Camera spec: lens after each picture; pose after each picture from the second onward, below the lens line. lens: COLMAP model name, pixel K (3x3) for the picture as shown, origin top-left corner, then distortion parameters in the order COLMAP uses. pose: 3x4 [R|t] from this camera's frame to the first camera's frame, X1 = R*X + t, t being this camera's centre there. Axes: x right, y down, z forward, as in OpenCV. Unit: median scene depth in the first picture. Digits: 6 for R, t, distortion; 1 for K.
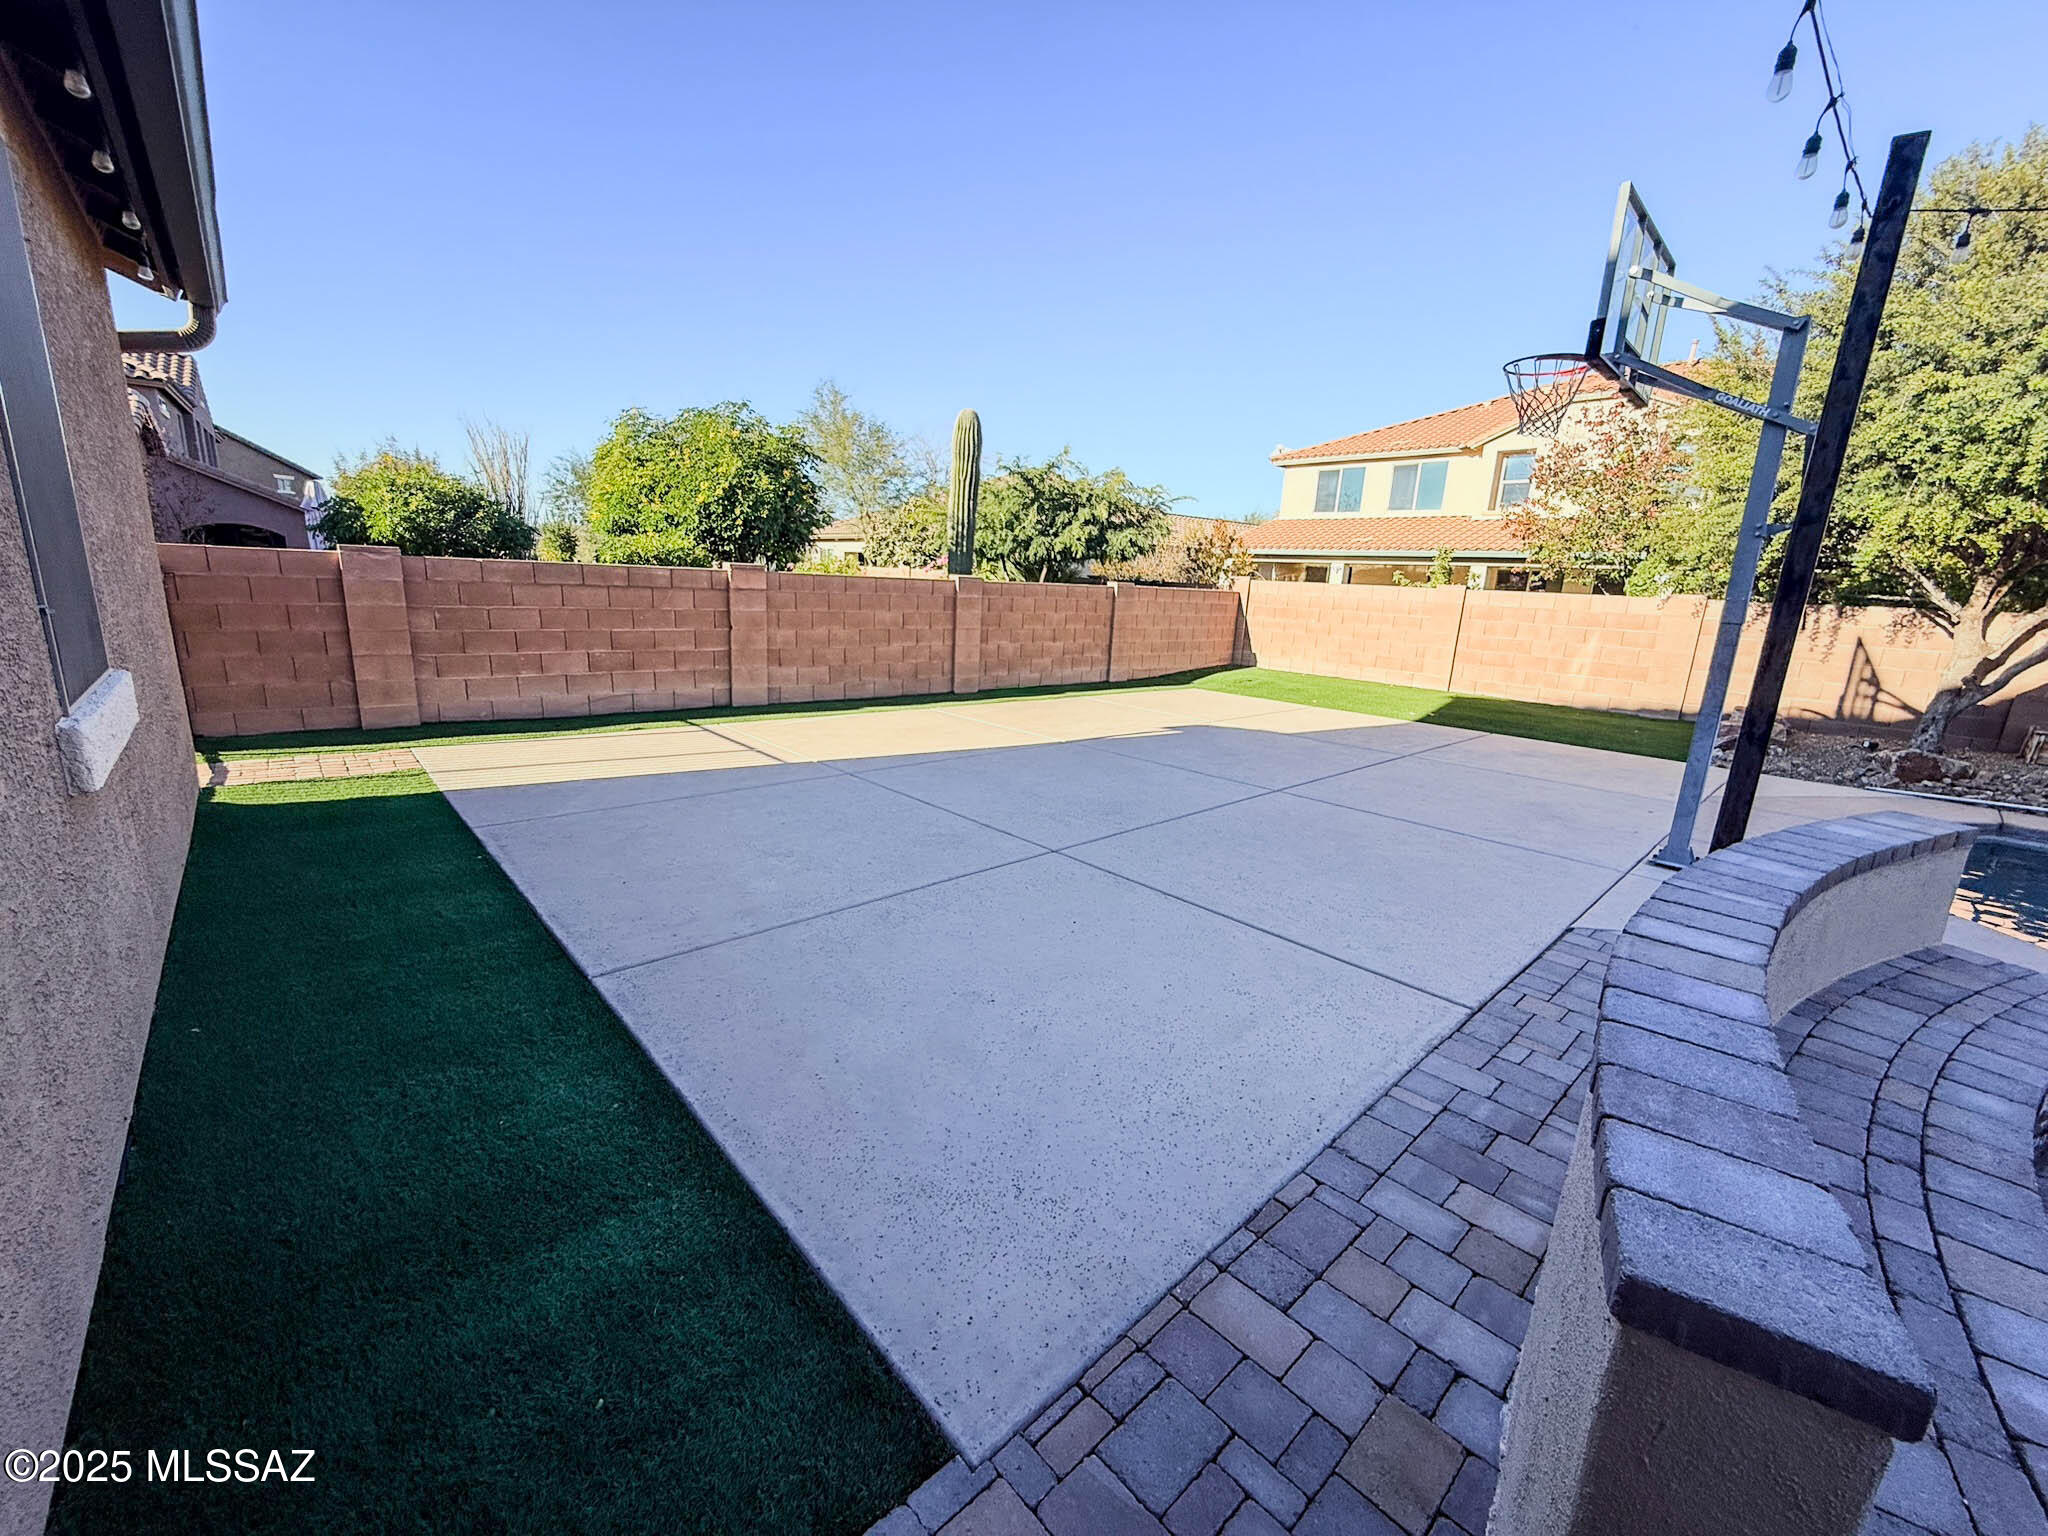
lens RADIAL K [[818.0, 0, 1019.2], [0, 818.0, 777.8], [0, 0, 1]] dist [-0.001396, 0.000567]
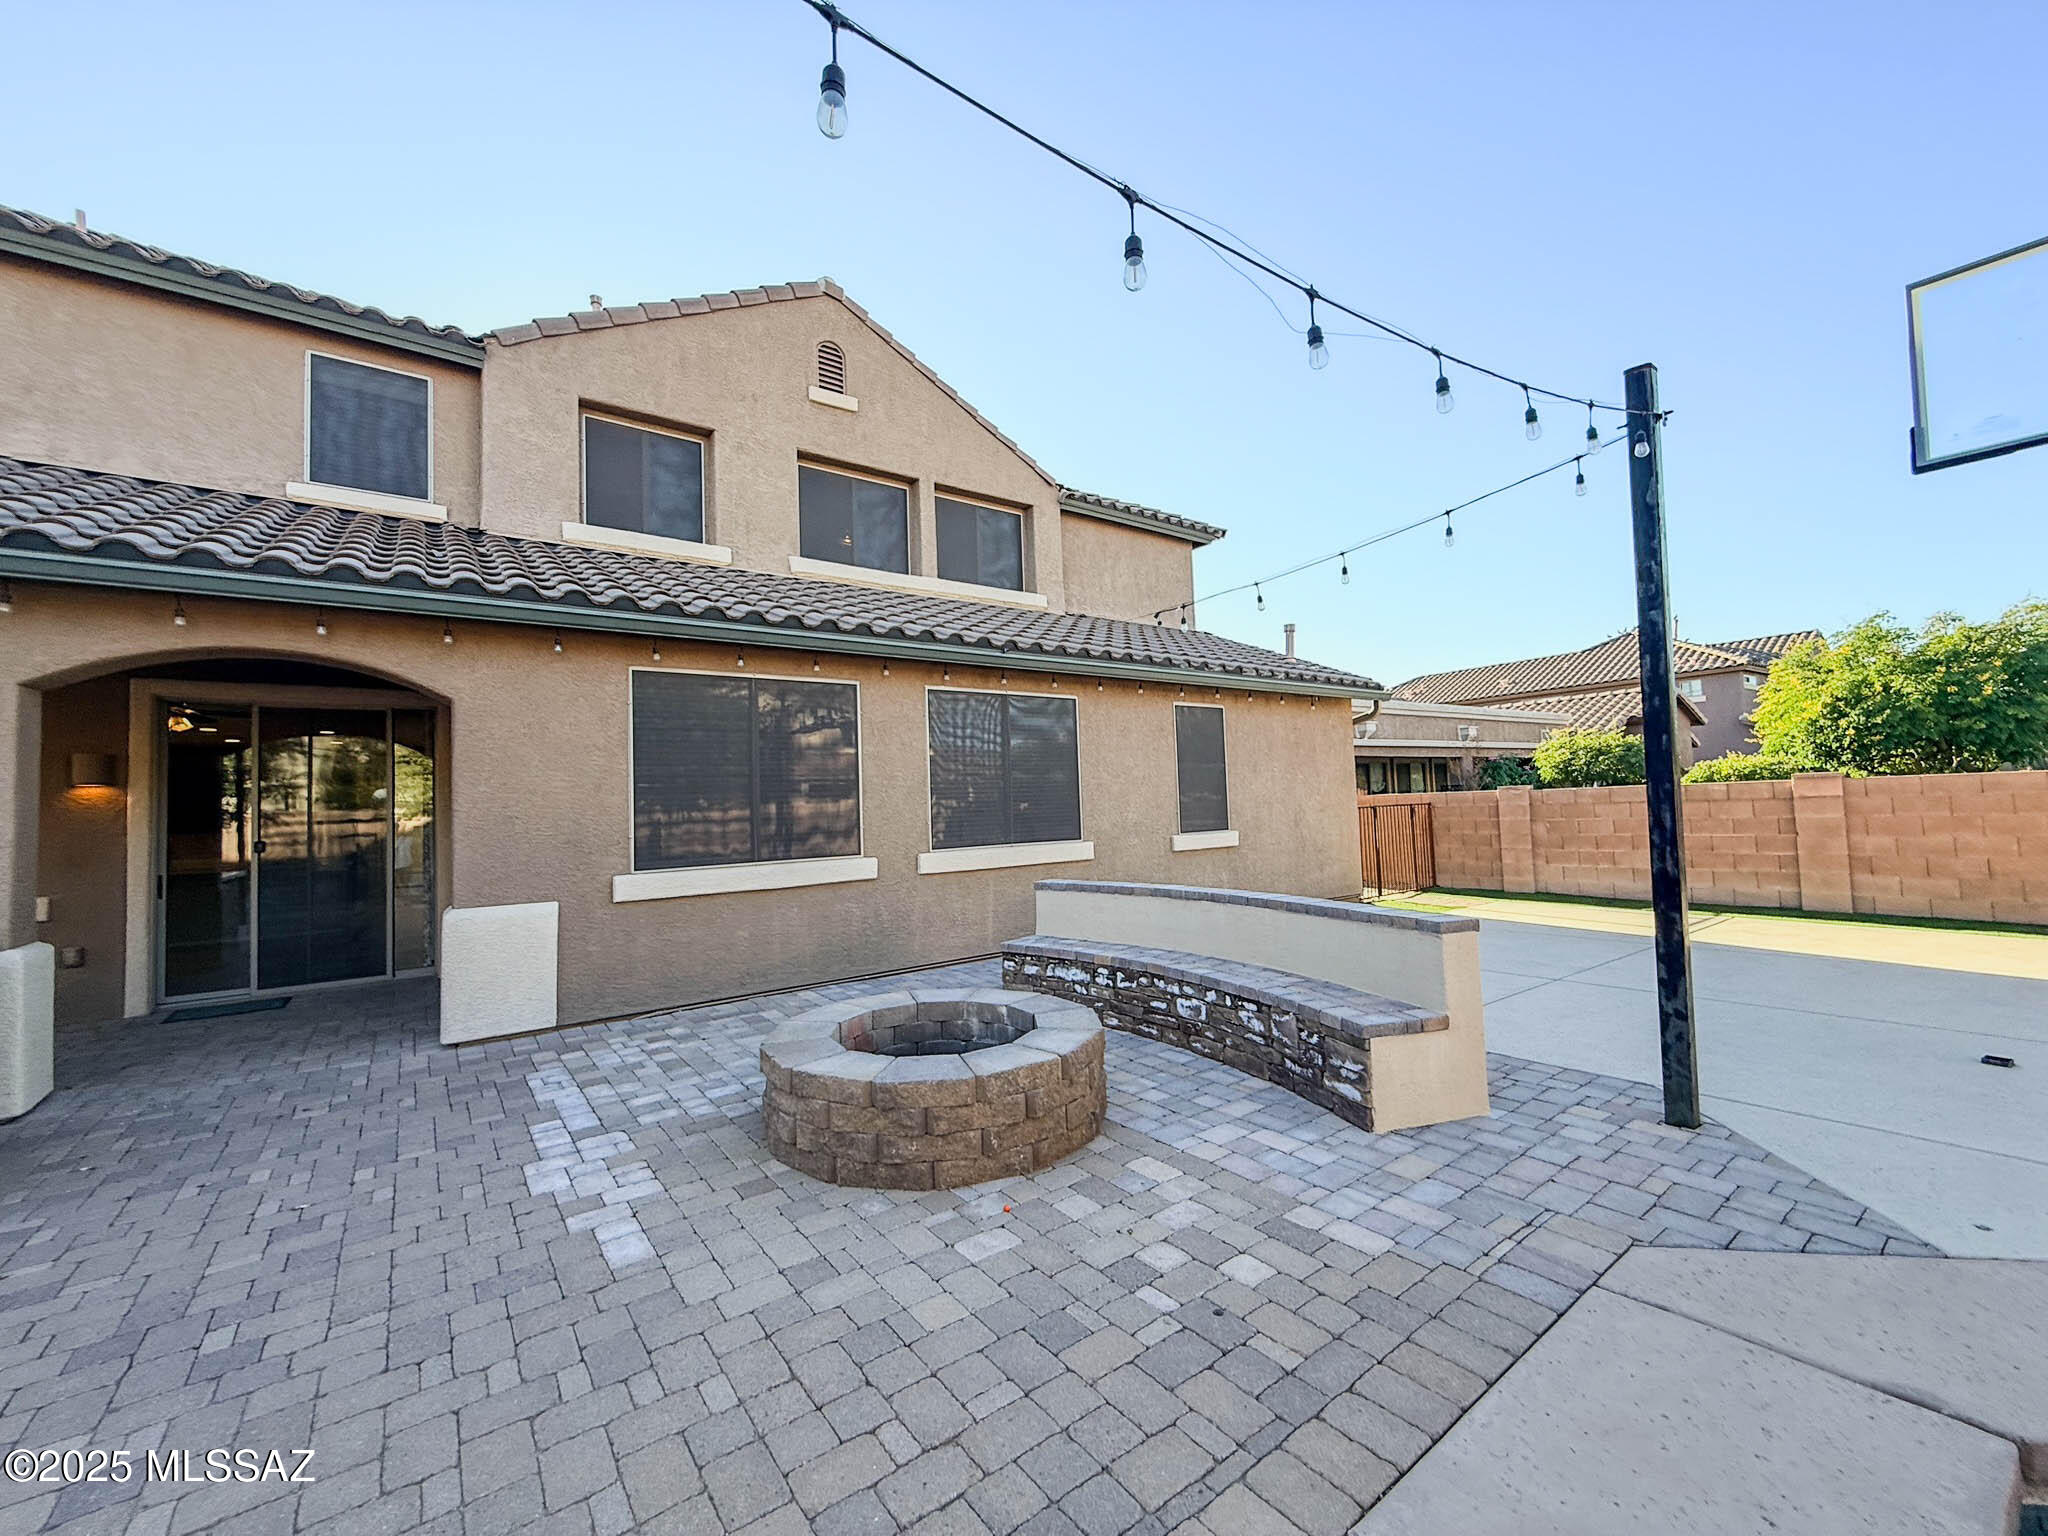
lens RADIAL K [[818.0, 0, 1021.5], [0, 818.0, 770.1], [0, 0, 1]] dist [-0.001396, 0.000567]
pose [[-0.097815, -0.084798, -0.991585, 0.739026], [-0.197647, 0.978172, -0.064154, 0.000334], [0.975381, 0.189709, -0.112440, 0.122131]]
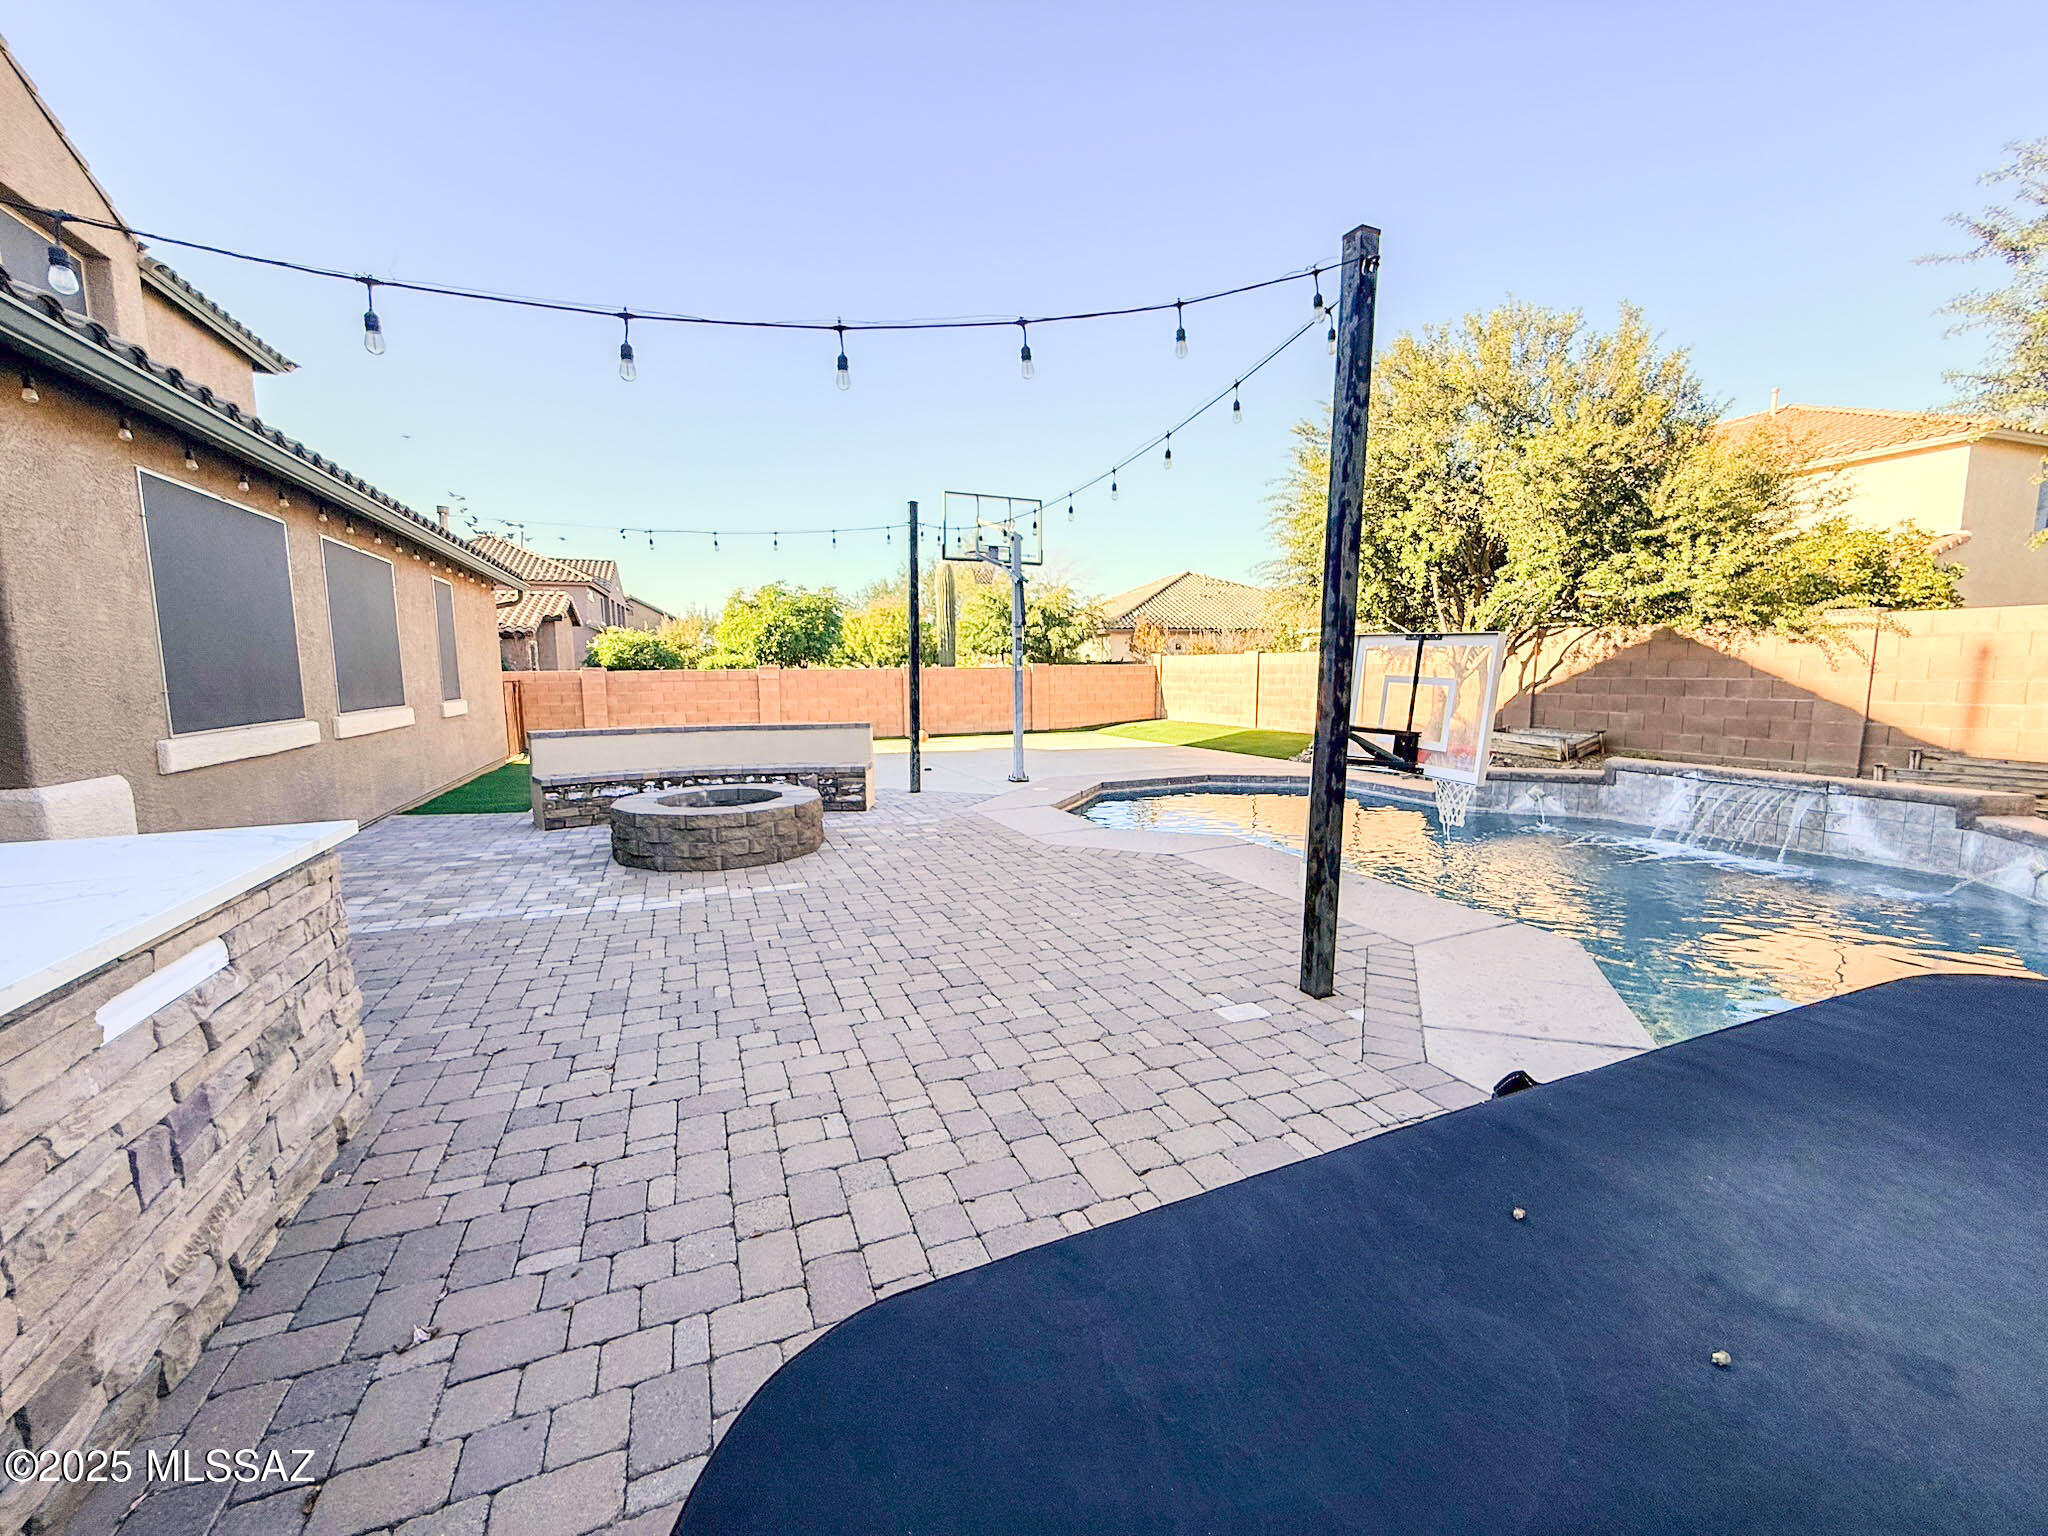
lens RADIAL K [[818.0, 0, 1015.7], [0, 818.0, 764.2], [0, 0, 1]] dist [-0.001396, 0.000567]
pose [[0.938749, -0.010269, -0.344450, 0.794950], [-0.031280, 0.992890, -0.114849, 0.151768], [0.343180, 0.118589, 0.931753, -0.502224]]
